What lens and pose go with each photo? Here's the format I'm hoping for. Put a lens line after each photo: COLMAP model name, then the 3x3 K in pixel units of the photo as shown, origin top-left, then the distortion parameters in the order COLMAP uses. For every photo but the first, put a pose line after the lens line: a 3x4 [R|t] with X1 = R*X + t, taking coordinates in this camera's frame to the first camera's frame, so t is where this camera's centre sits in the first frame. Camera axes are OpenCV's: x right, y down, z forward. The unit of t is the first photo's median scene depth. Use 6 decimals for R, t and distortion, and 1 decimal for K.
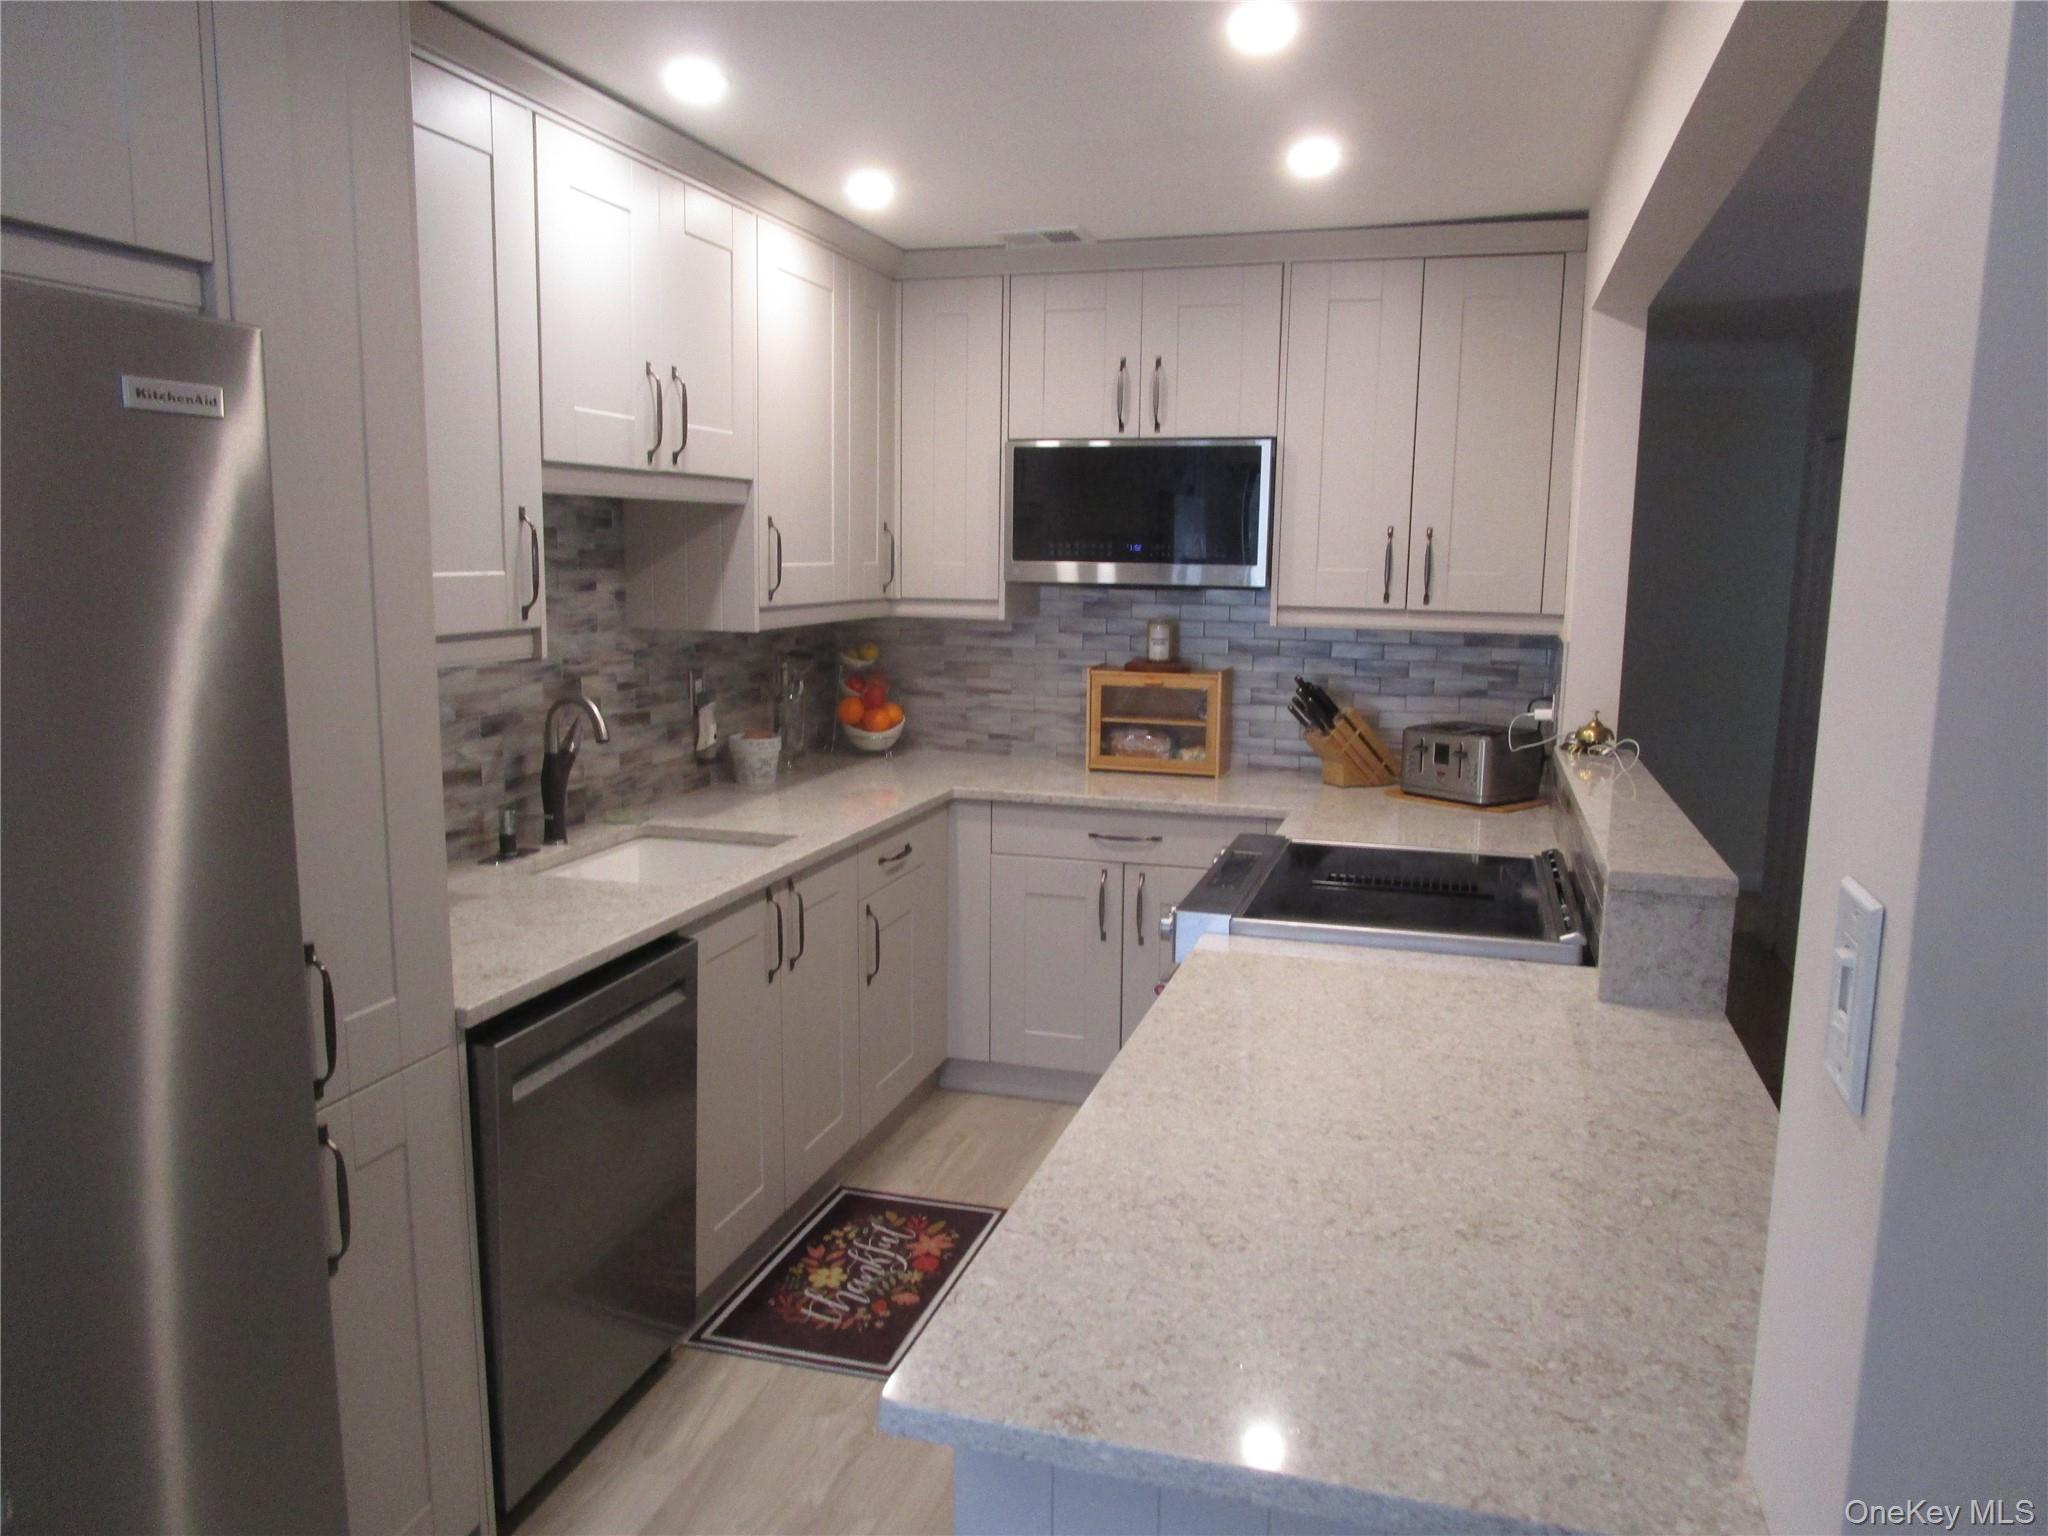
lens RADIAL K [[1463.1, 0, 1024.0], [0, 1463.1, 768.0], [0, 0, 1]] dist [0.001076, -0.000514]
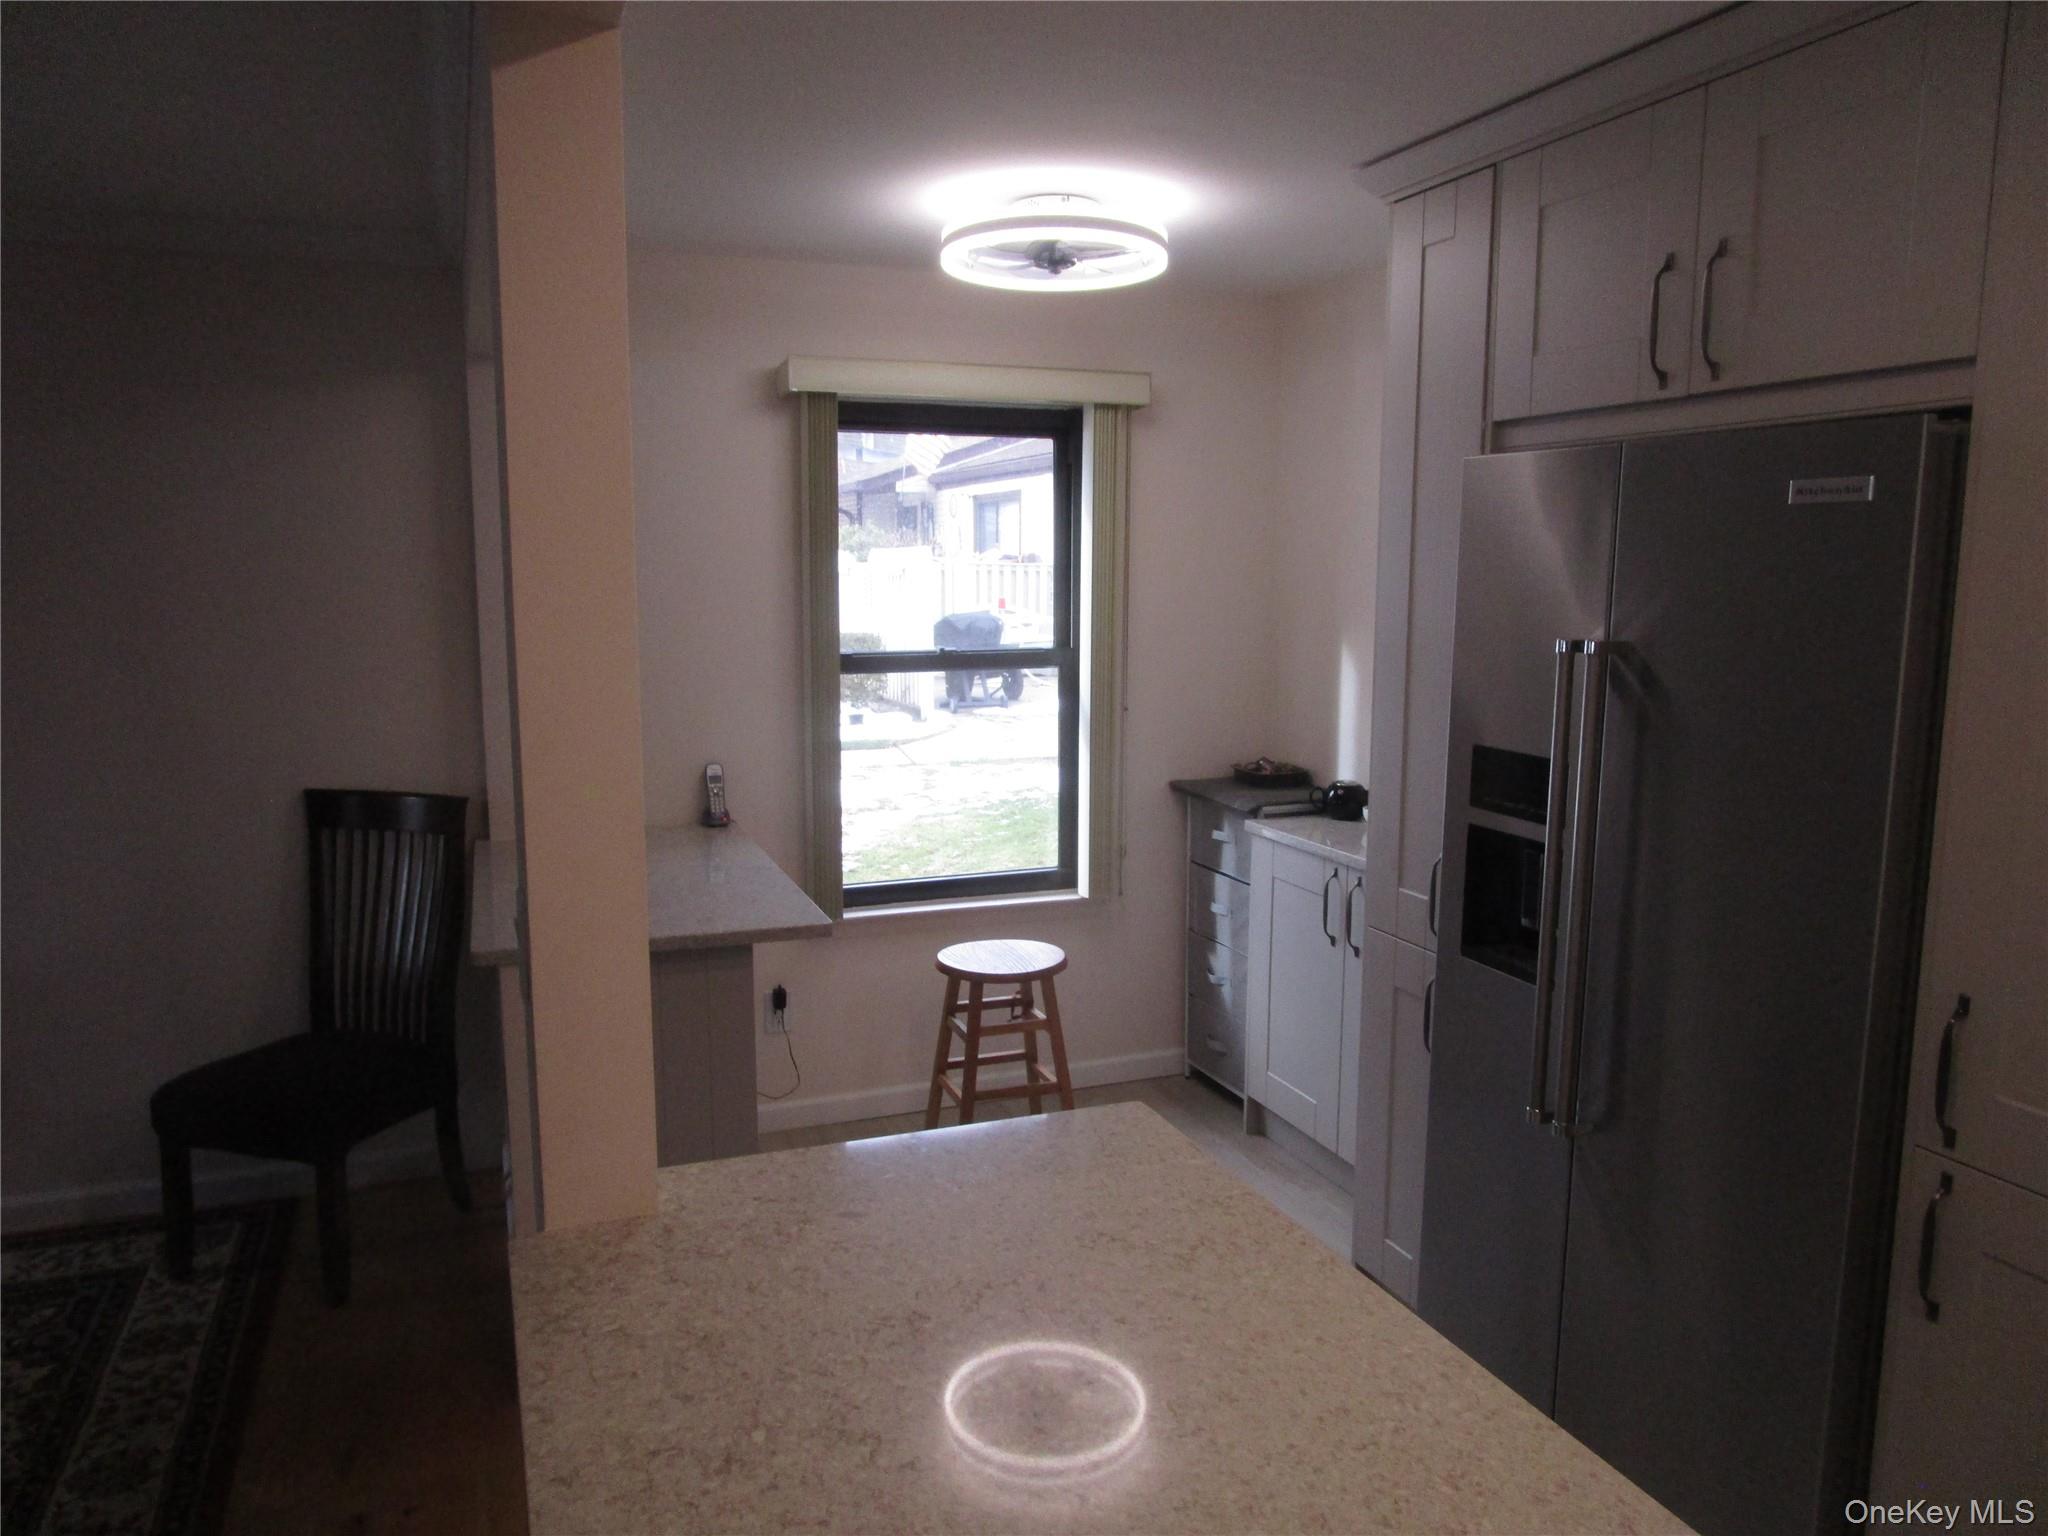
lens RADIAL K [[1463.1, 0, 1024.0], [0, 1463.1, 768.0], [0, 0, 1]] dist [0.001076, -0.000514]
pose [[-0.784972, 0.070809, -0.615471, 0.798530], [-0.105880, 0.963498, 0.245888, -0.267237], [0.610416, 0.258182, -0.748822, 1.637064]]
